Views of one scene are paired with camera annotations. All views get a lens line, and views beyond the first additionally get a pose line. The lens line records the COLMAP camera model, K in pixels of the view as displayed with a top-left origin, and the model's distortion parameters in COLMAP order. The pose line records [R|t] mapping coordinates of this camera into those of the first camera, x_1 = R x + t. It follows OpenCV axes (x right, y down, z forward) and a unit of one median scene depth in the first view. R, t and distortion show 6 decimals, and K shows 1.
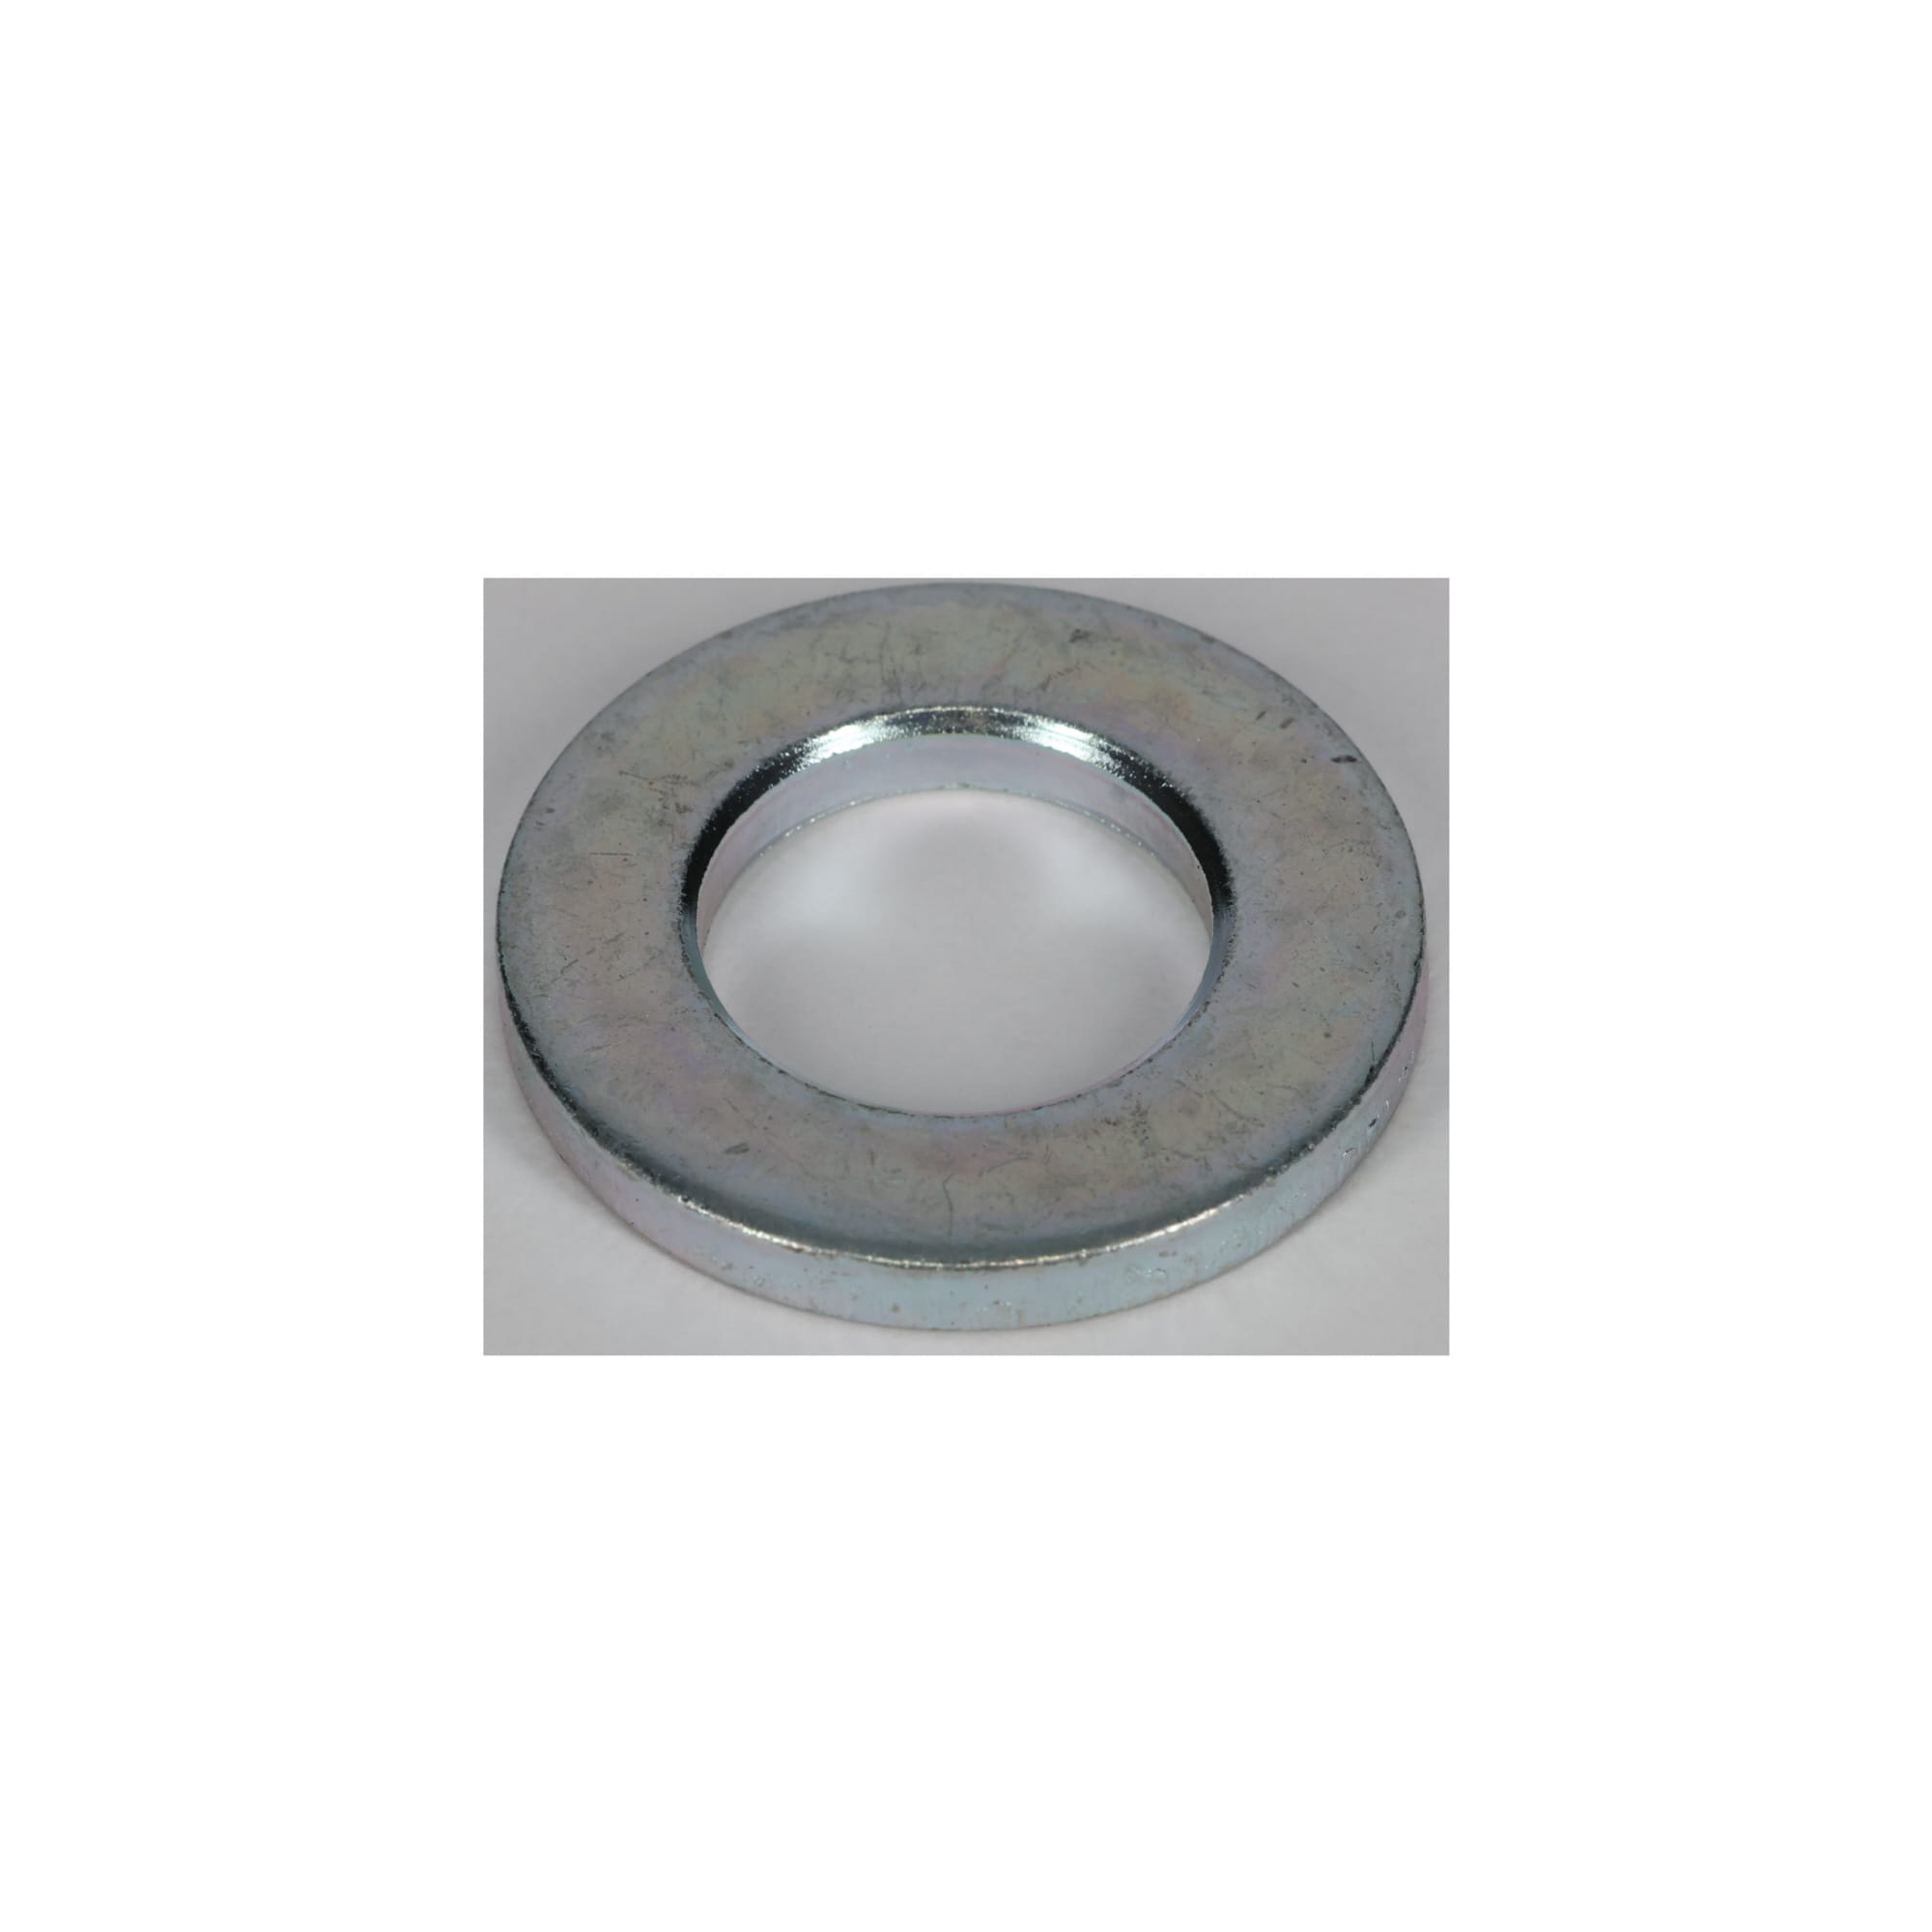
lens RADIAL K [[11774.1, 0, 1040.0], [0, 11774.1, 965.8], [0, 0, 1]] dist [1.969440, 6.158491]
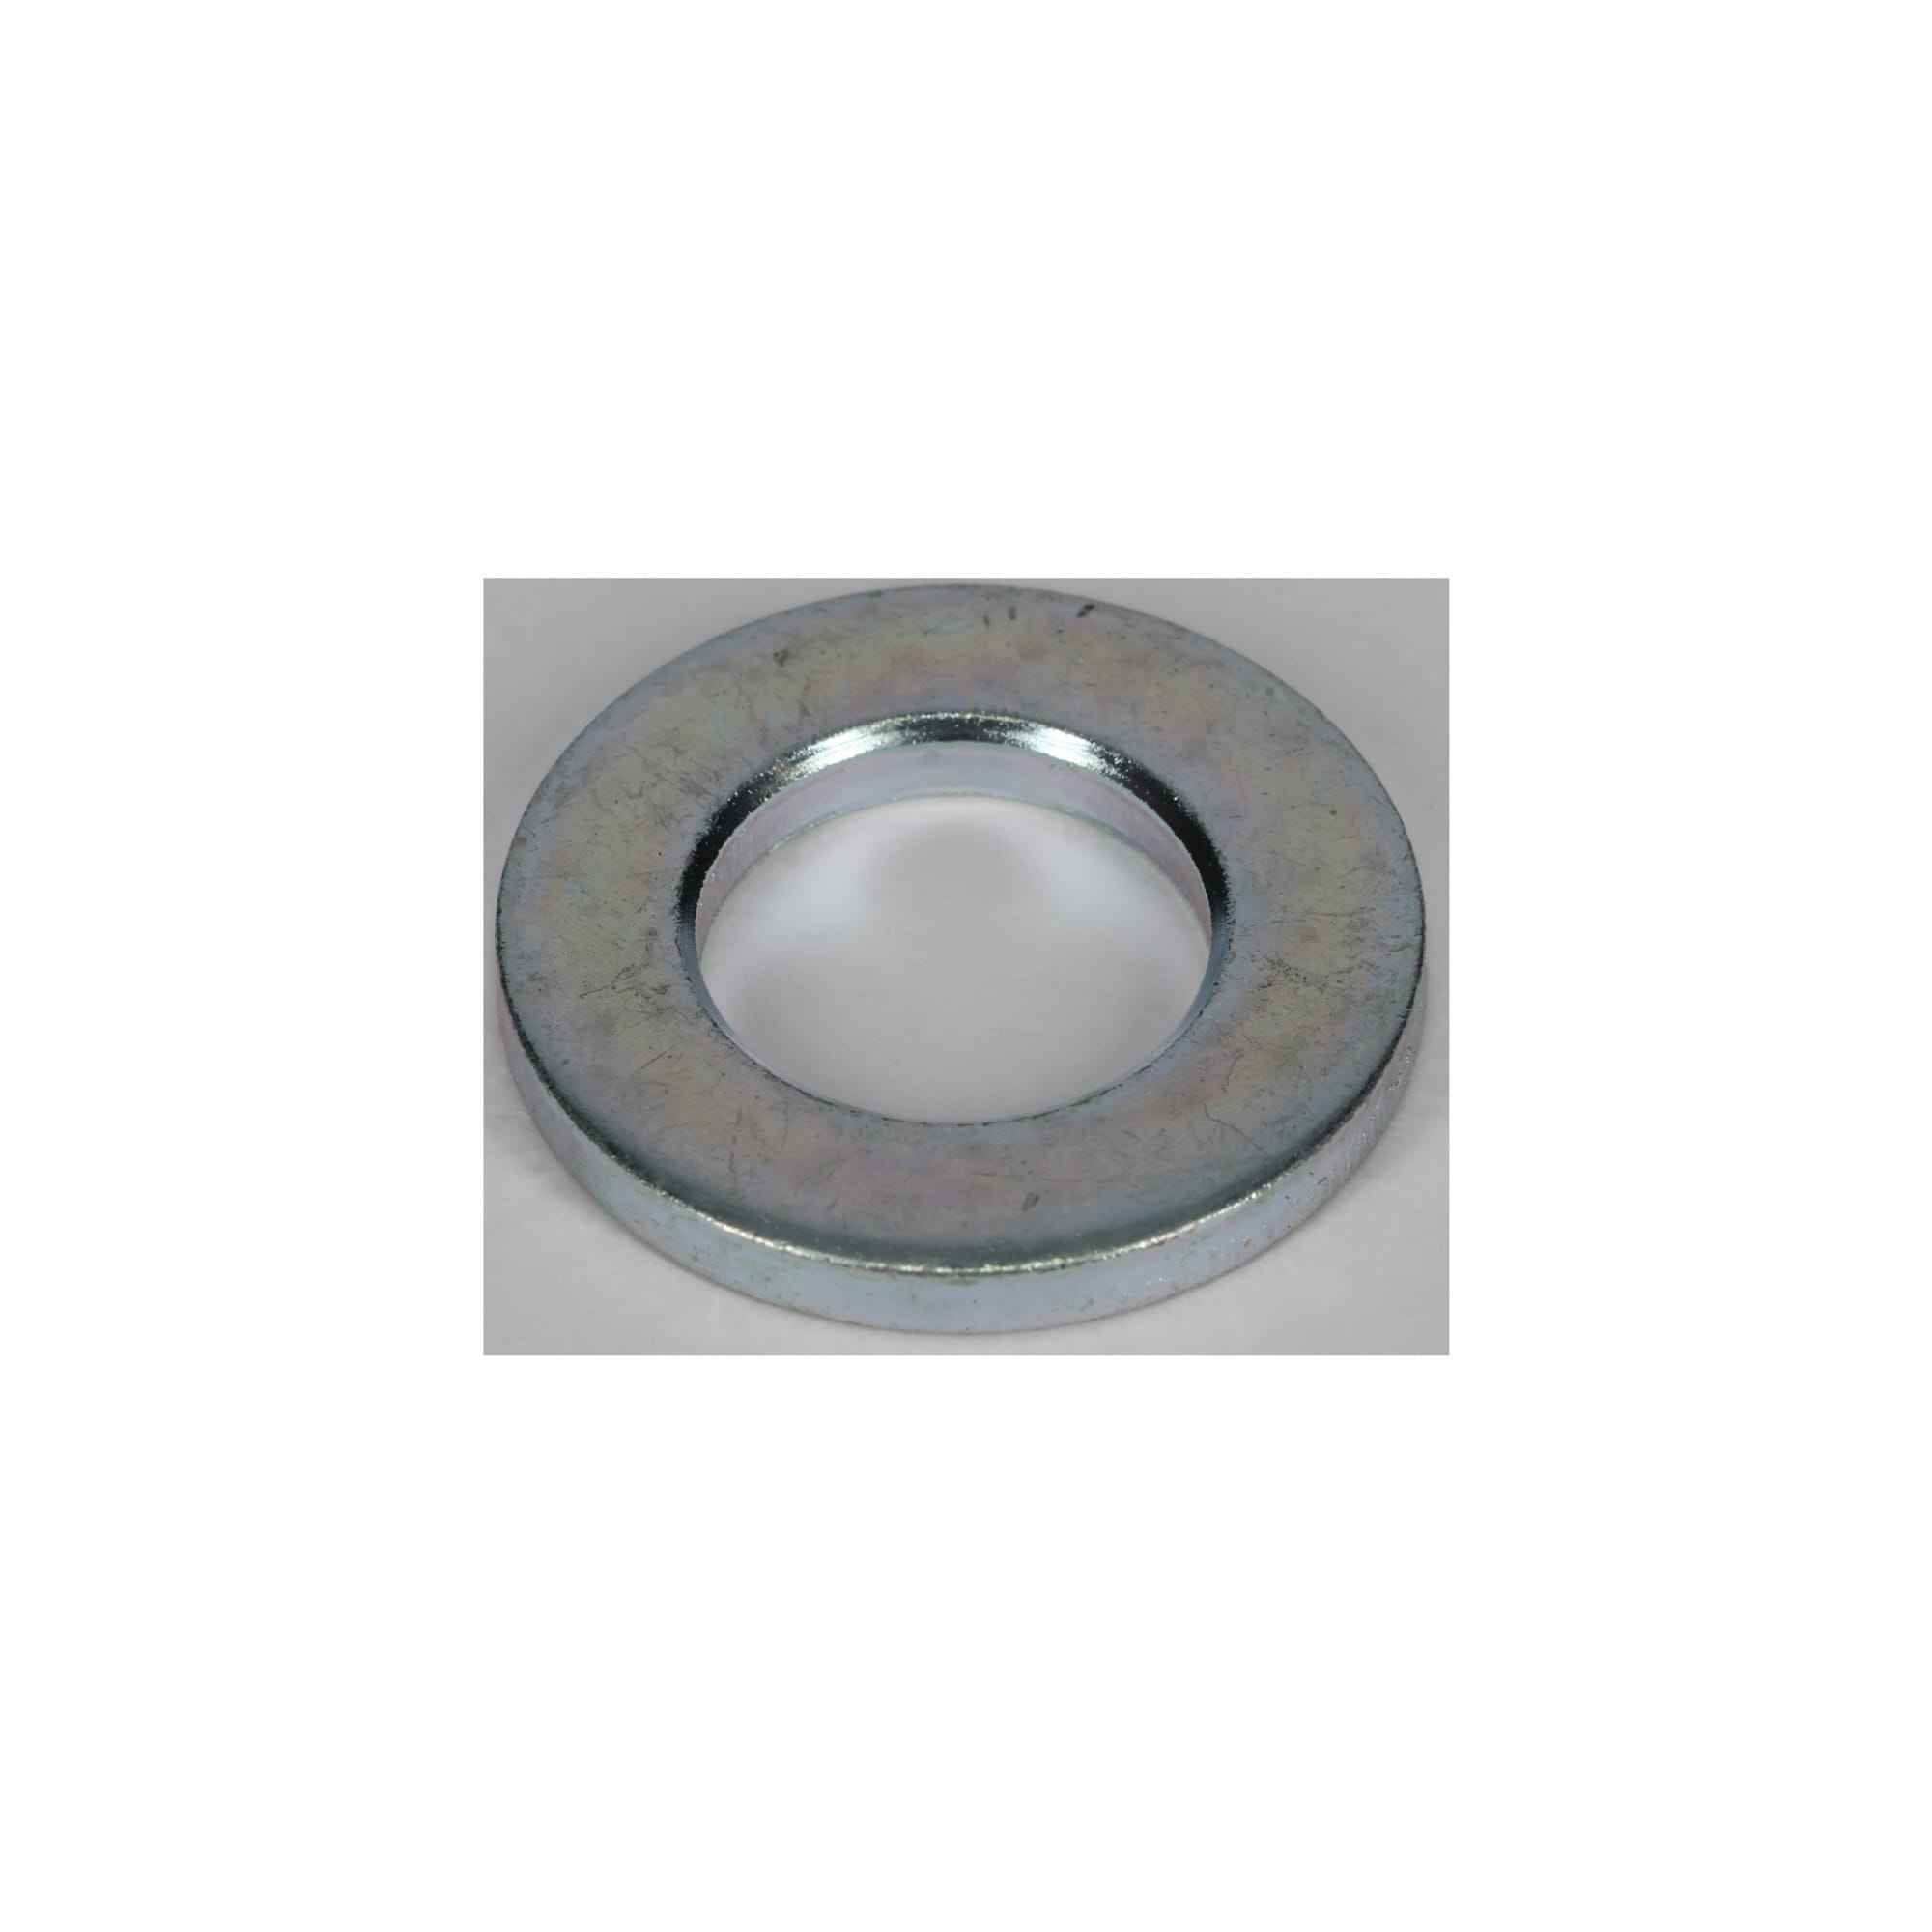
lens RADIAL K [[11774.1, 0, 1040.0], [0, 11774.1, 965.8], [0, 0, 1]] dist [1.969440, 6.158491]
pose [[0.709276, -0.526995, 0.468192, -0.470122], [0.524543, 0.838262, 0.148900, -0.145710], [-0.470937, 0.139976, 0.870991, 0.126576]]
